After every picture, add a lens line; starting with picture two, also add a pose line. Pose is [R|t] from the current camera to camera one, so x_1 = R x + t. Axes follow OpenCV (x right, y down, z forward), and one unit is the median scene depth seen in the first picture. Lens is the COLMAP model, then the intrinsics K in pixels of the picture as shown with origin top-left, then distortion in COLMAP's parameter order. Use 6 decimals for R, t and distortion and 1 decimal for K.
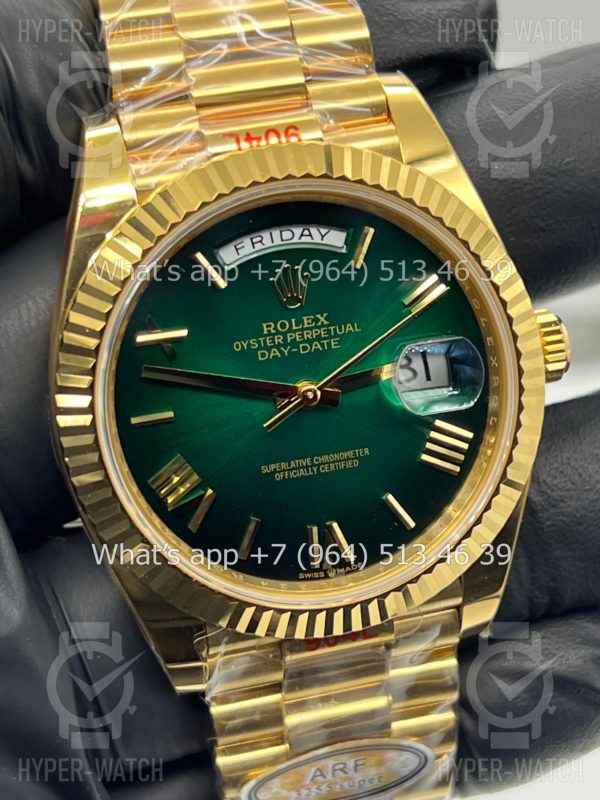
lens RADIAL K [[1773.5, 0, 293.7], [0, 1773.5, 400.9], [0, 0, 1]] dist [0.036912, 0.000000]
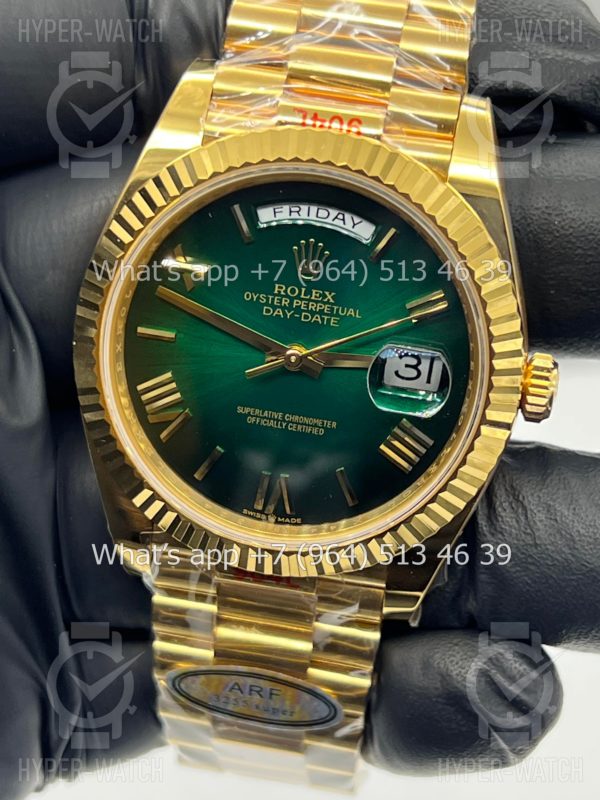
lens RADIAL K [[1773.5, 0, 303.1], [0, 1773.5, 395.5], [0, 0, 1]] dist [0.036912, 0.000000]
pose [[0.913437, 0.327738, -0.241289, 0.282453], [-0.313495, 0.944687, 0.096368, -0.088218], [0.259526, -0.012383, 0.965657, -0.057743]]
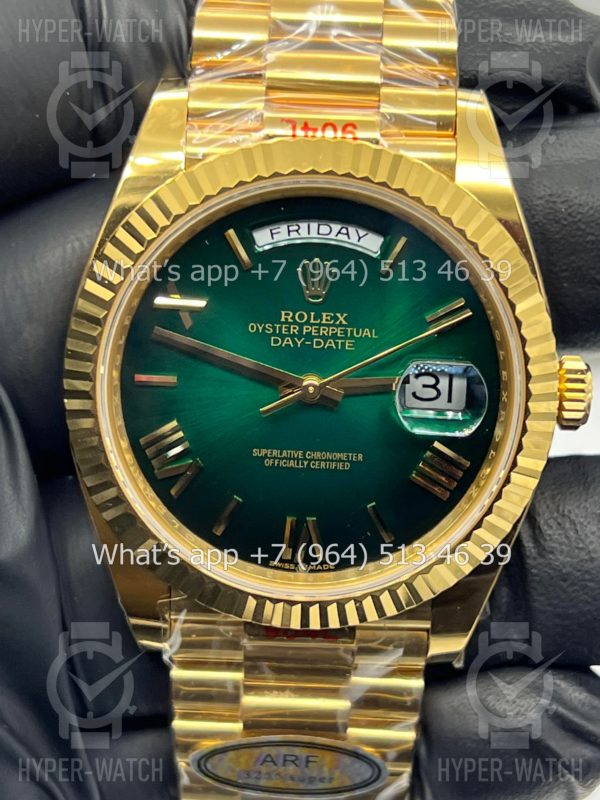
lens RADIAL K [[1773.5, 0, 293.9], [0, 1773.5, 400.2], [0, 0, 1]] dist [0.036912, 0.000000]
pose [[0.964166, 0.212561, -0.158752, 0.158054], [-0.210182, 0.977144, 0.031824, -0.027063], [0.161888, 0.002683, 0.986805, 0.006098]]
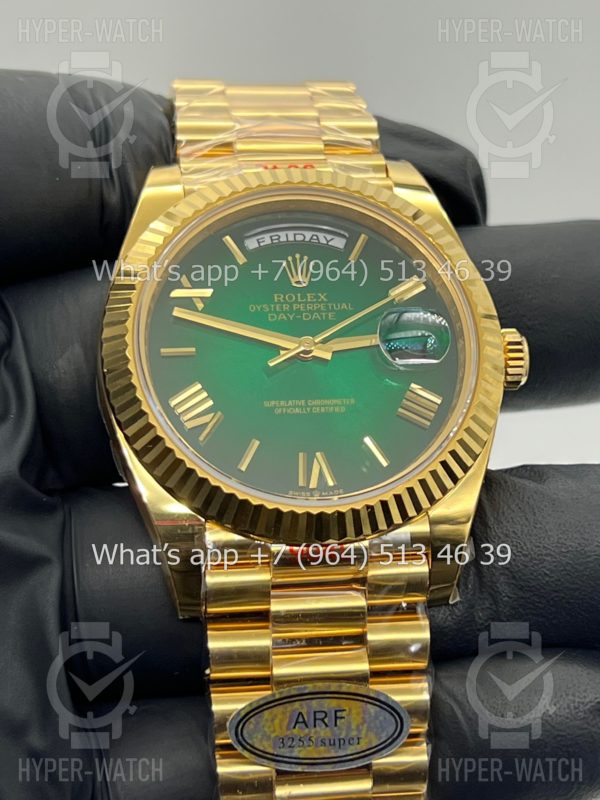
lens RADIAL K [[1773.5, 0, 301.1], [0, 1773.5, 398.8], [0, 0, 1]] dist [0.036912, 0.000000]
pose [[0.994989, 0.038685, -0.092196, 0.117881], [-0.077511, 0.880922, -0.466871, 0.595483], [0.063156, 0.471678, 0.879506, -0.062328]]
